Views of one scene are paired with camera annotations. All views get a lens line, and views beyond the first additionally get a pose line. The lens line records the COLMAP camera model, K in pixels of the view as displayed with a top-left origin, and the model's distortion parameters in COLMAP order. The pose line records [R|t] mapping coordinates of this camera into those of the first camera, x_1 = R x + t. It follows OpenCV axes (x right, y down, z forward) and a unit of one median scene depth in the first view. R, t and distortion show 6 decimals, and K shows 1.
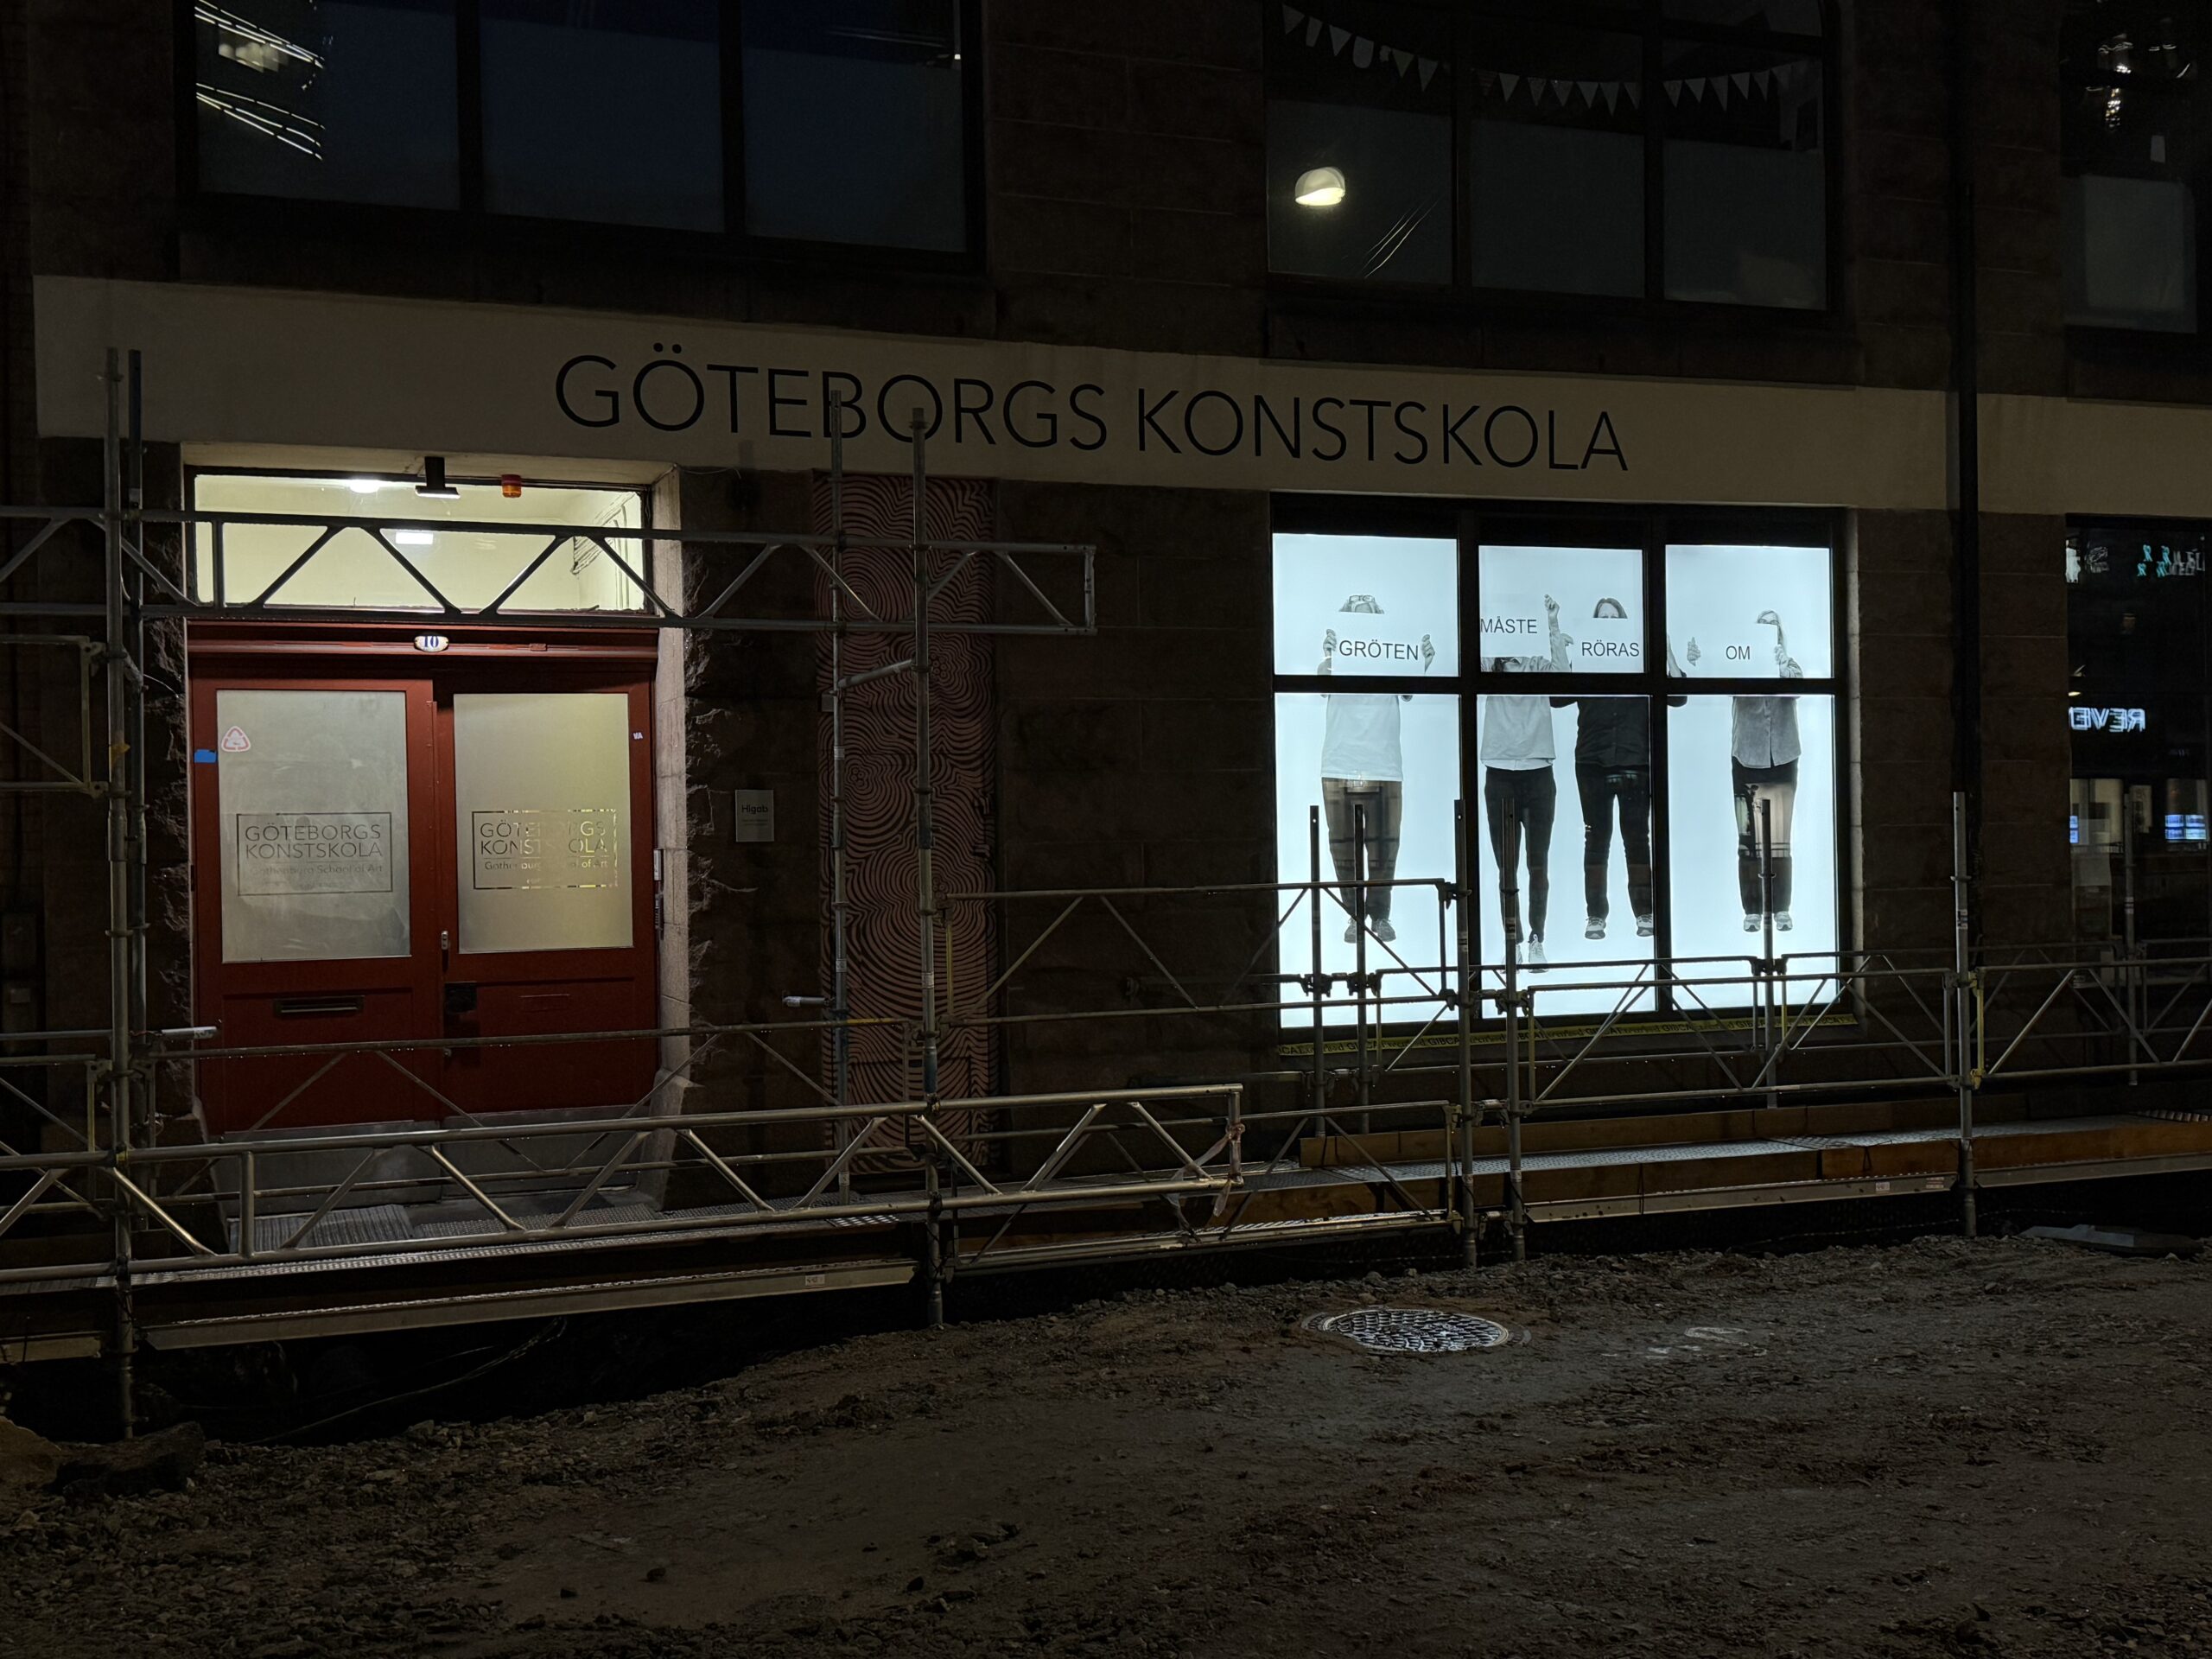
lens RADIAL K [[2380.1, 0, 1105.1], [0, 2380.1, 818.2], [0, 0, 1]] dist [0.111226, 0.000000]
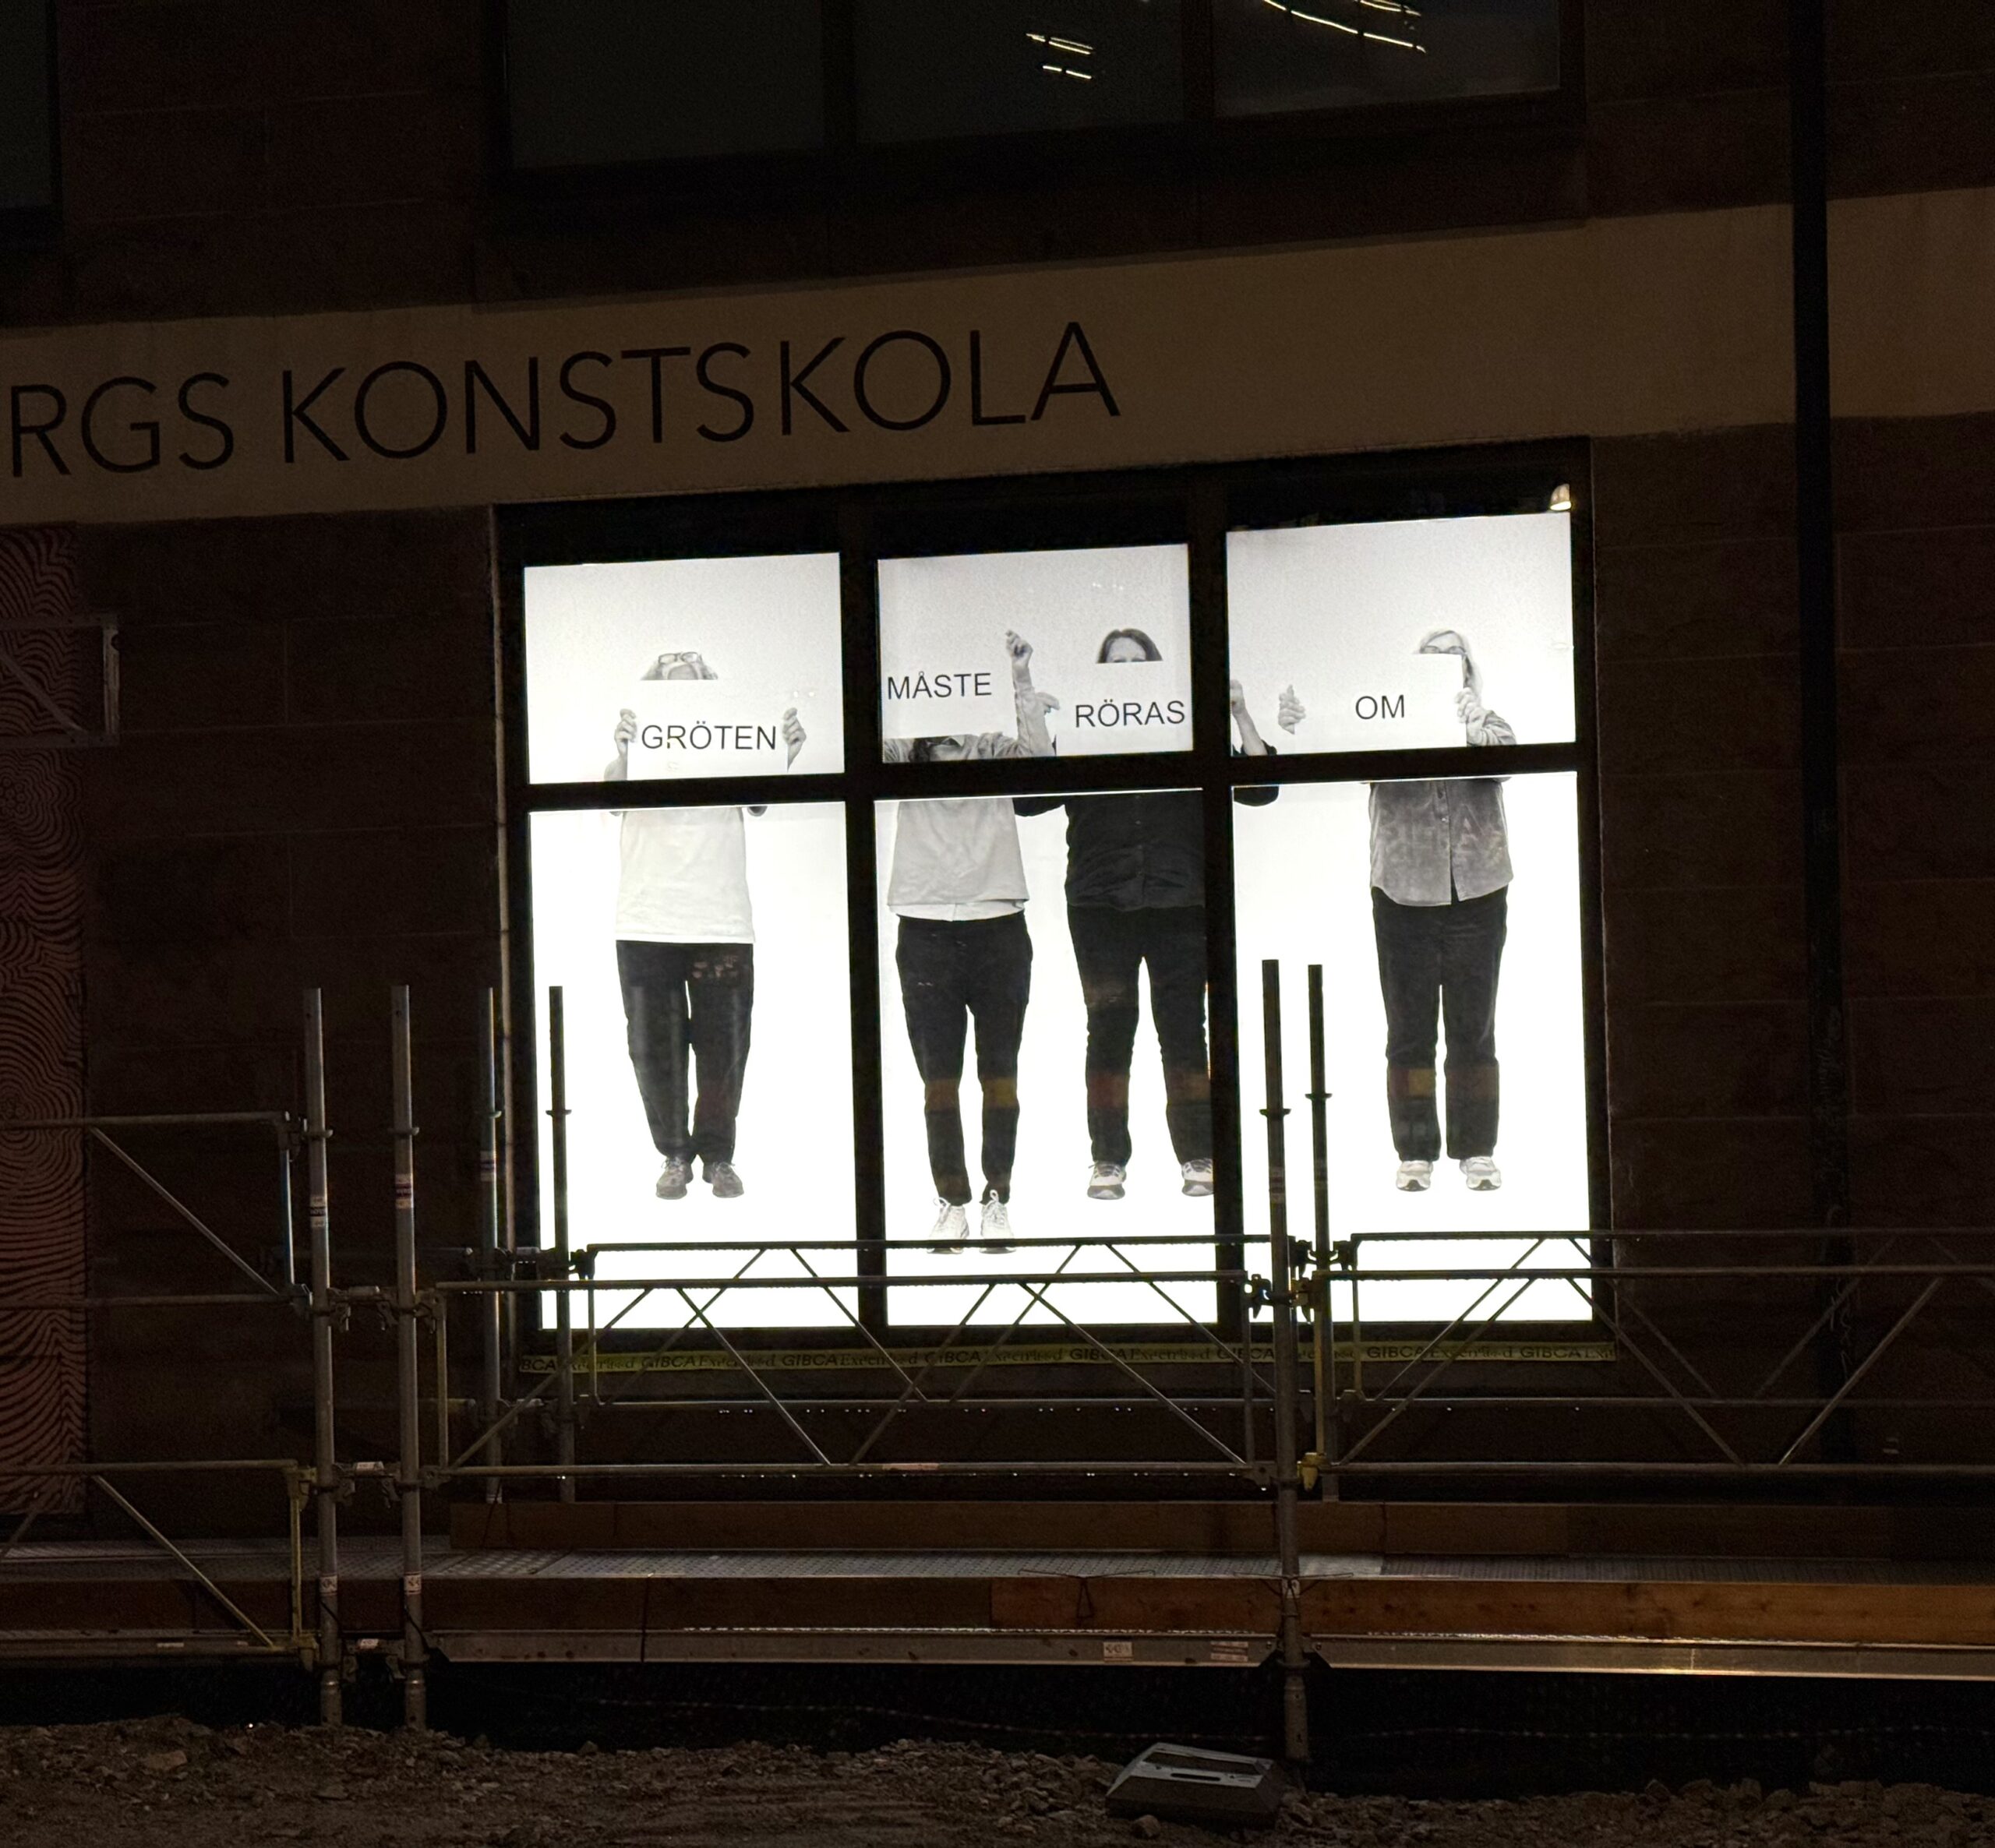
lens RADIAL K [[3472.4, 0, 997.5], [0, 3472.4, 930.2], [0, 0, 1]] dist [0.124286, 0.000000]
pose [[0.846062, -0.017431, -0.532799, 0.661755], [0.015499, 0.999847, -0.008099, -0.010444], [0.532859, -0.001406, 0.846203, 0.254619]]
